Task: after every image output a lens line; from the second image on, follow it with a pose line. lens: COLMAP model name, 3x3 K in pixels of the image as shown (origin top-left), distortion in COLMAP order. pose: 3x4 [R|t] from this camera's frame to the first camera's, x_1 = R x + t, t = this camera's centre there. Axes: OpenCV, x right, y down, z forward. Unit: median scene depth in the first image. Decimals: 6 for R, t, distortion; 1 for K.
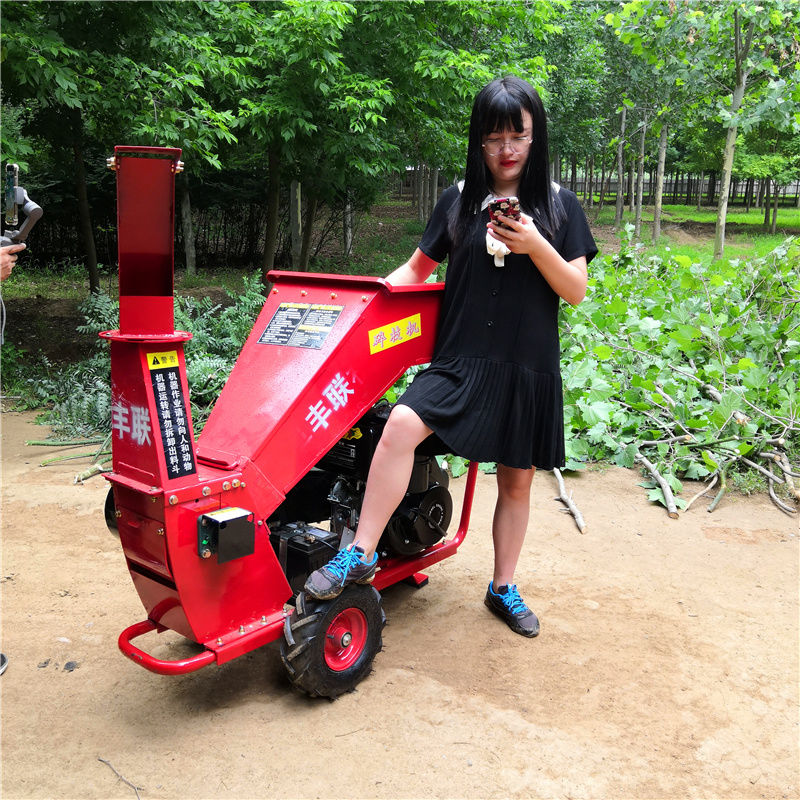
lens RADIAL K [[823.1, 0, 400.0], [0, 823.1, 400.0], [0, 0, 1]] dist [-0.041912, 0.041800]
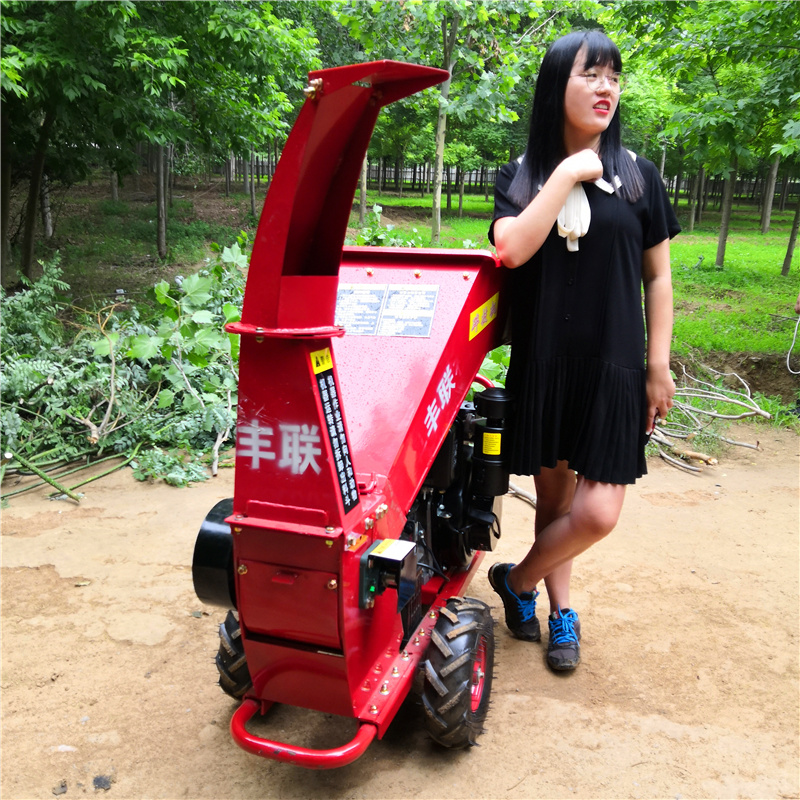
lens RADIAL K [[820.0, 0, 380.4], [0, 820.0, 393.6], [0, 0, 1]] dist [-0.007693, 0.015020]
pose [[0.927836, -0.071211, 0.366127, -0.457529], [0.067094, 0.997459, 0.023974, -0.028606], [-0.366904, 0.002321, 0.930256, 0.239485]]
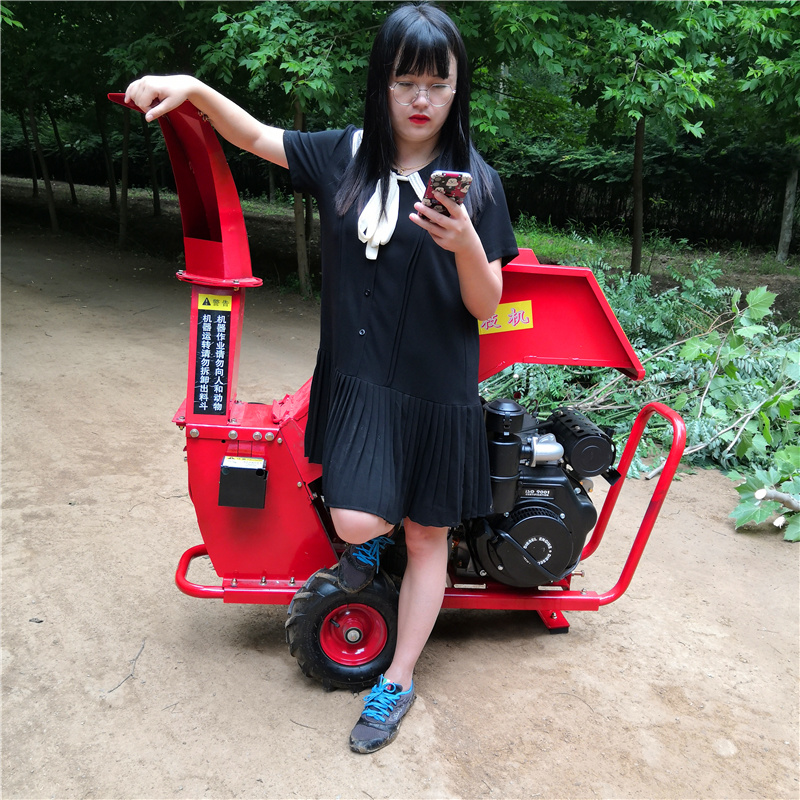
lens RADIAL K [[820.5, 0, 405.2], [0, 820.5, 402.0], [0, 0, 1]] dist [-0.030800, 0.025313]
pose [[0.717733, 0.219746, -0.660735, 0.536169], [-0.199907, 0.973980, 0.106772, -0.075081], [0.667005, 0.055451, 0.742987, 0.342794]]
